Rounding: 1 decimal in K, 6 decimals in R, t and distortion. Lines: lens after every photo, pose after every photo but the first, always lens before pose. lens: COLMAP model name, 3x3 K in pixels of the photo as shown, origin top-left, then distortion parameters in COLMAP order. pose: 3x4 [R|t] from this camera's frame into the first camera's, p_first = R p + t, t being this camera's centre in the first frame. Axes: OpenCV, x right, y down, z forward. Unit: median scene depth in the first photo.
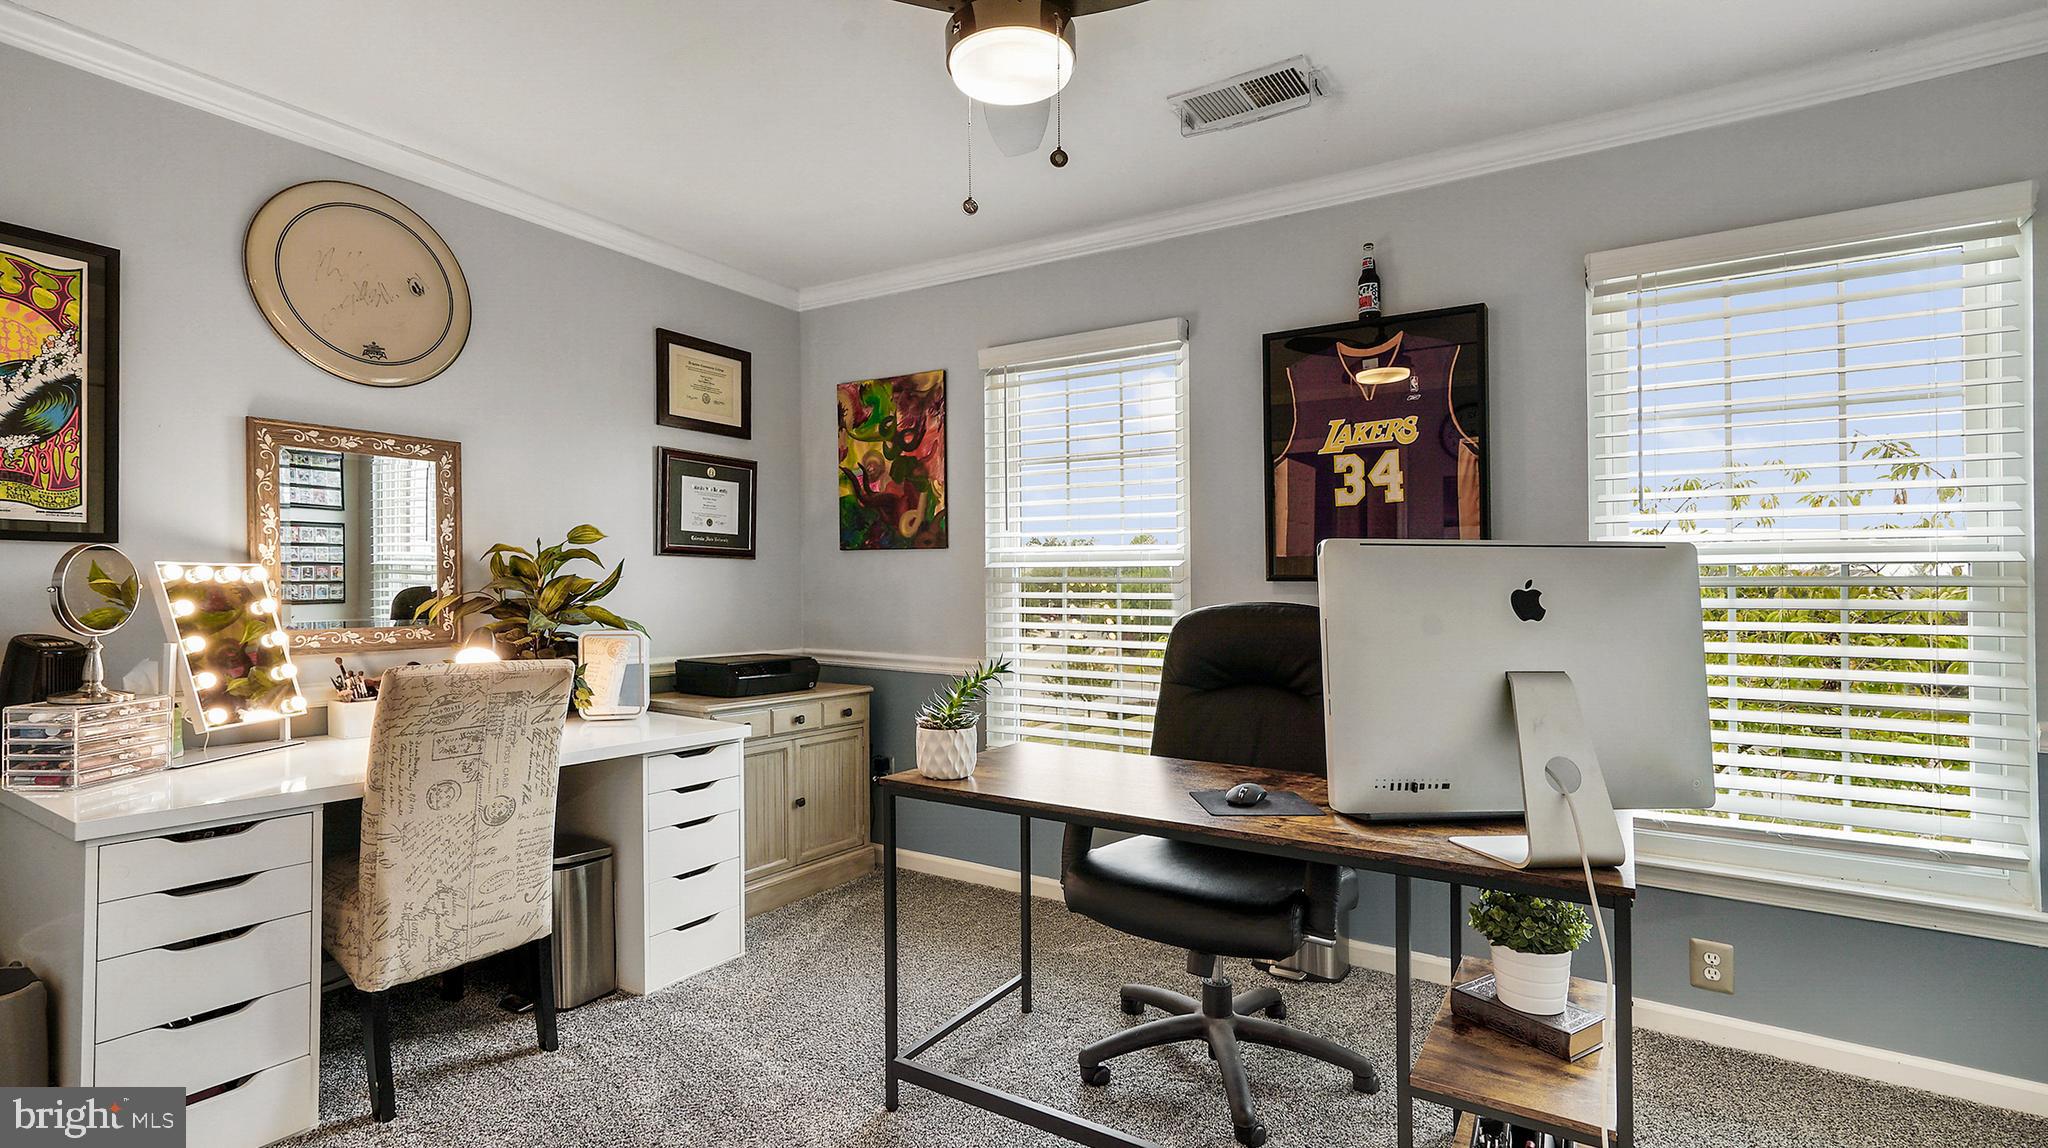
lens RADIAL K [[971.2, 0, 1024.0], [0, 971.2, 574.0], [0, 0, 1]] dist [0.000379, 0.013555]
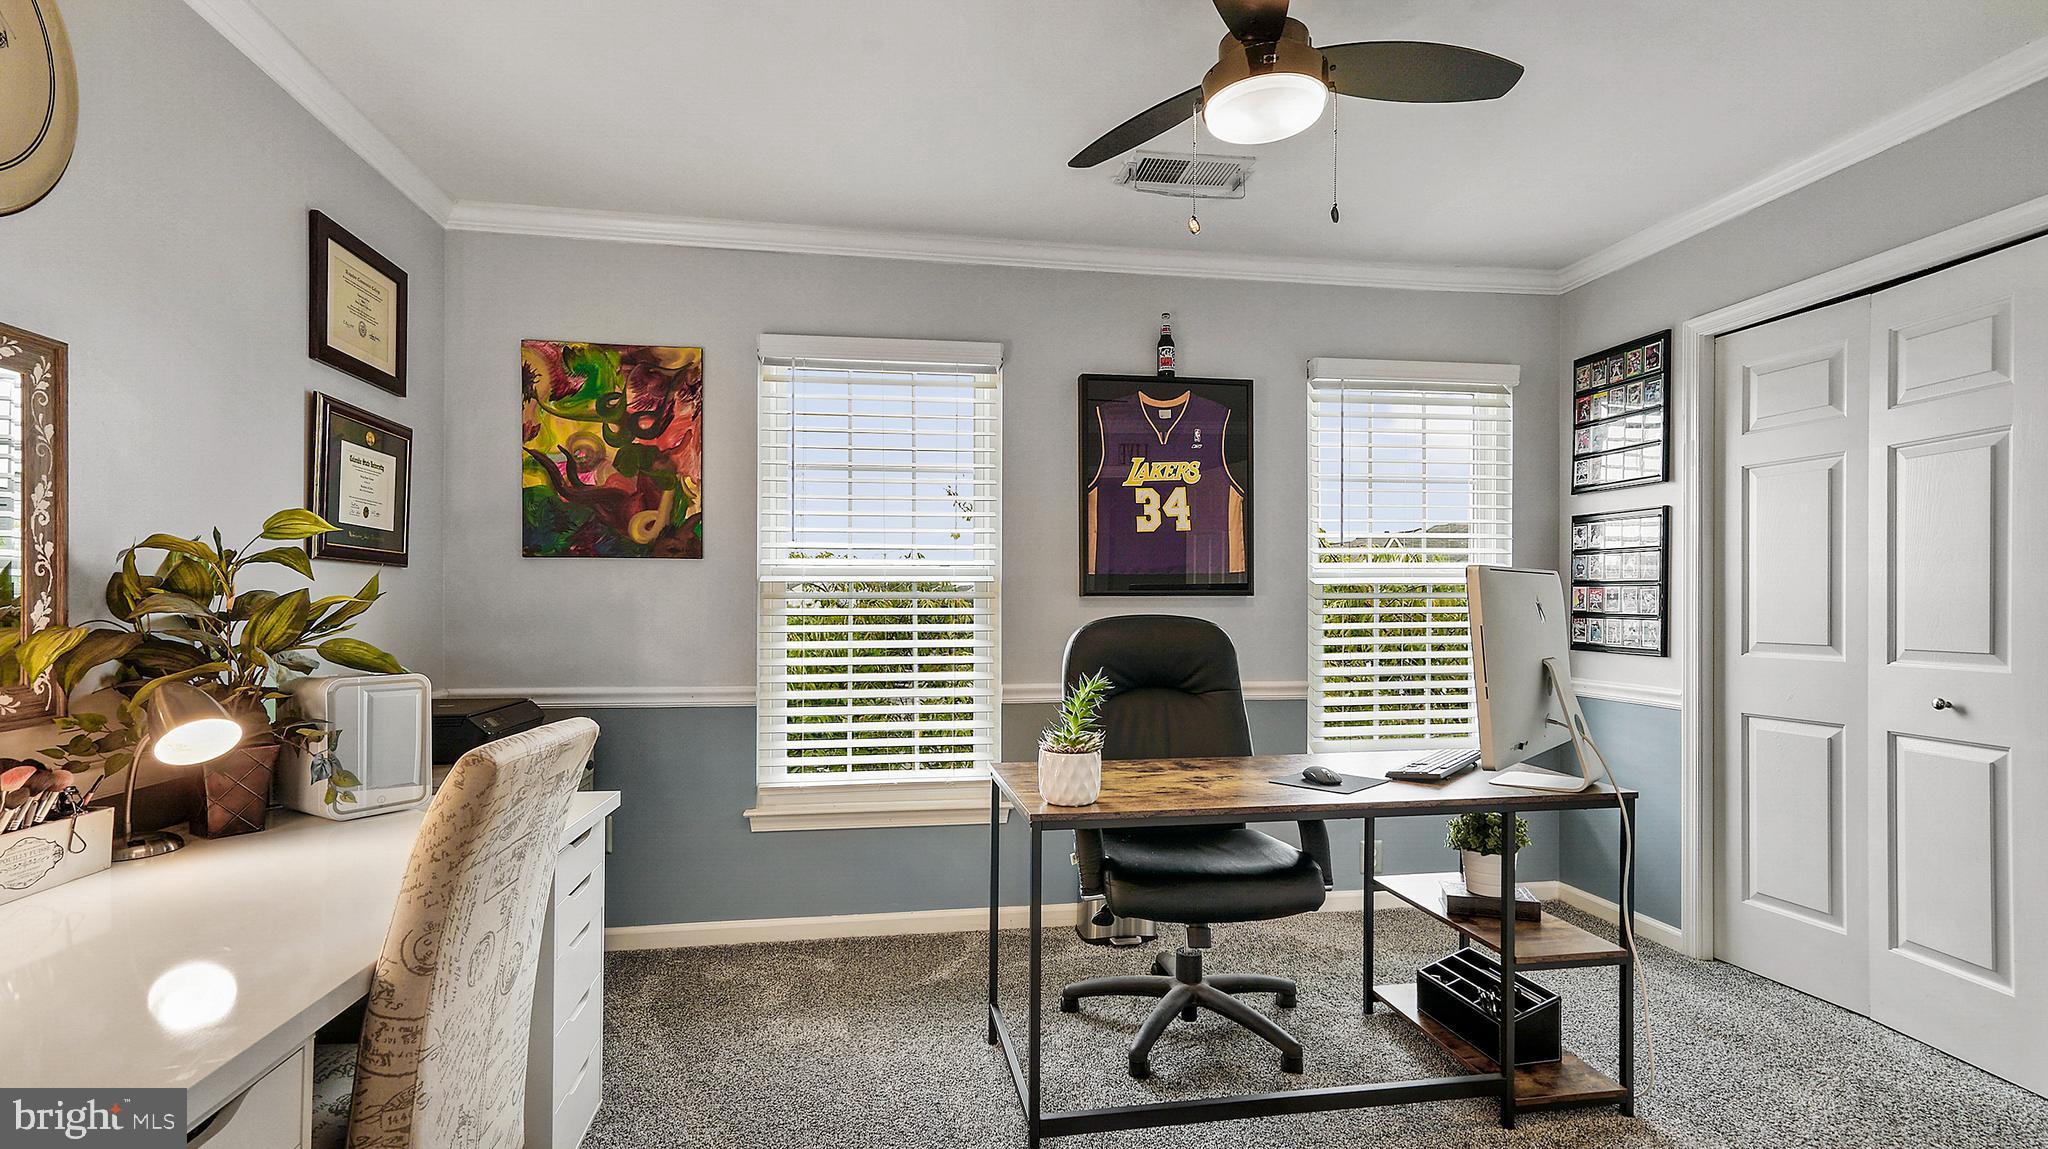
lens RADIAL K [[934.9, 0, 1028.0], [0, 934.9, 589.0], [0, 0, 1]] dist [0.003359, 0.000758]
pose [[0.742280, 0.002021, 0.670086, -0.434558], [-0.002829, 0.999996, 0.000117, -0.000612], [-0.670083, -0.001982, 0.742283, 0.209028]]
